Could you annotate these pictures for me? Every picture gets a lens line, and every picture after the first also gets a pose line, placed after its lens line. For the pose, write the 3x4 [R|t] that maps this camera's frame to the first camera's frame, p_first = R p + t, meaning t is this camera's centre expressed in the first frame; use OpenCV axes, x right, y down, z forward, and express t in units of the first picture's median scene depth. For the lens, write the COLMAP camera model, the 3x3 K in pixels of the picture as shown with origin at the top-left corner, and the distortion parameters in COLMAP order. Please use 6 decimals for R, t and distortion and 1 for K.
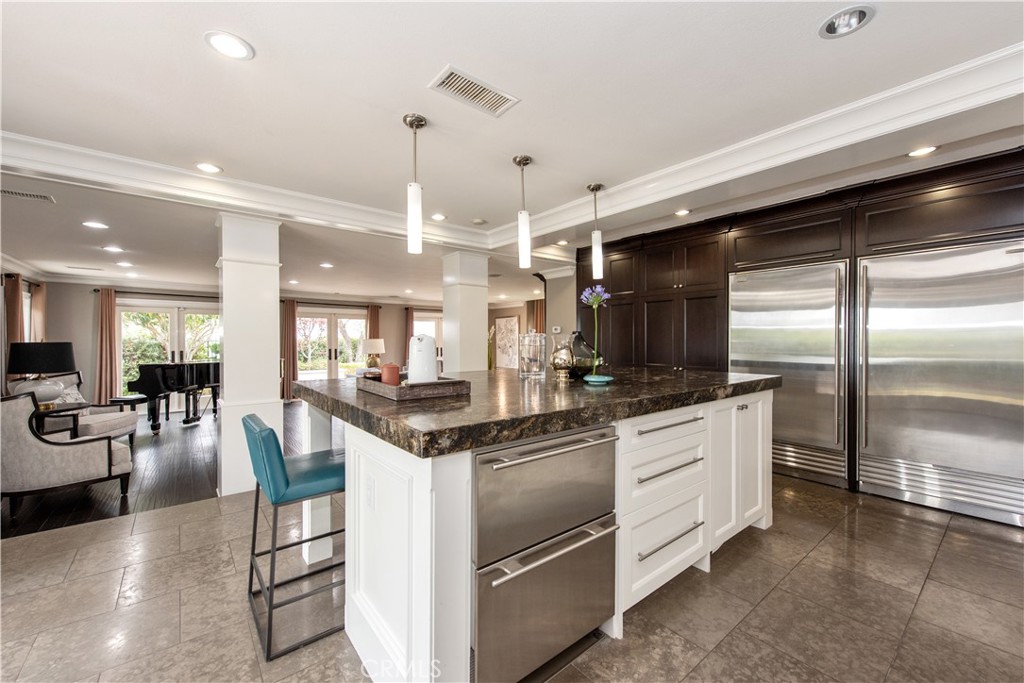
lens RADIAL K [[404.7, 0, 505.6], [0, 404.7, 340.9], [0, 0, 1]] dist [-0.001162, -0.000009]
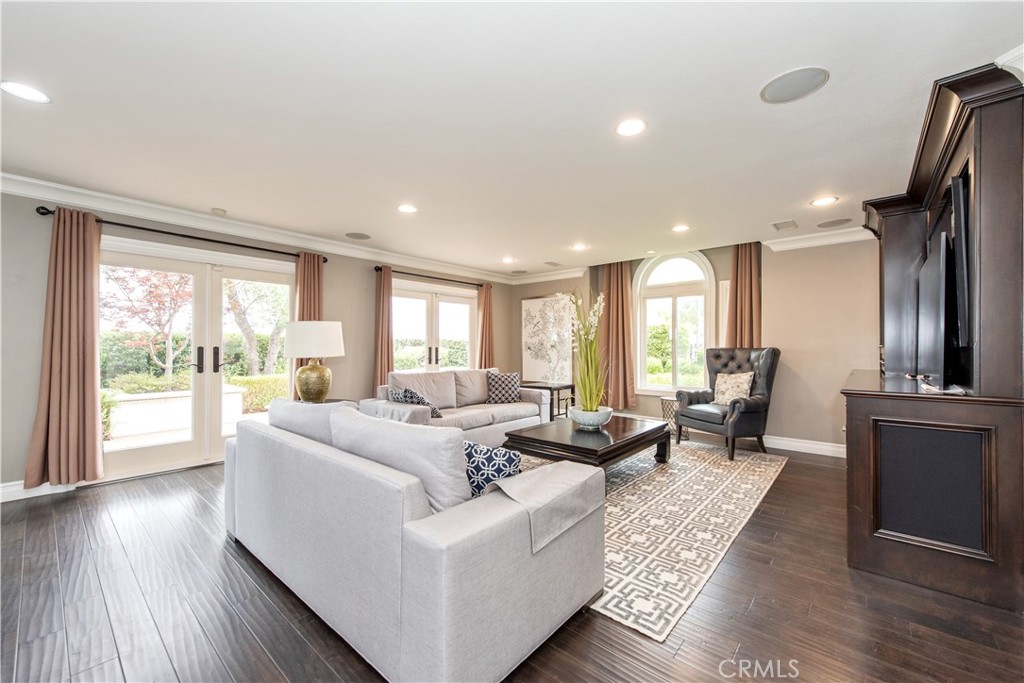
lens RADIAL K [[417.0, 0, 518.9], [0, 417.0, 339.6], [0, 0, 1]] dist [0.002800, 0.000051]
pose [[0.981441, 0.006138, 0.191667, -0.170756], [-0.002439, 0.999806, -0.019526, 0.017713], [-0.191749, 0.018696, 0.981266, 0.456022]]
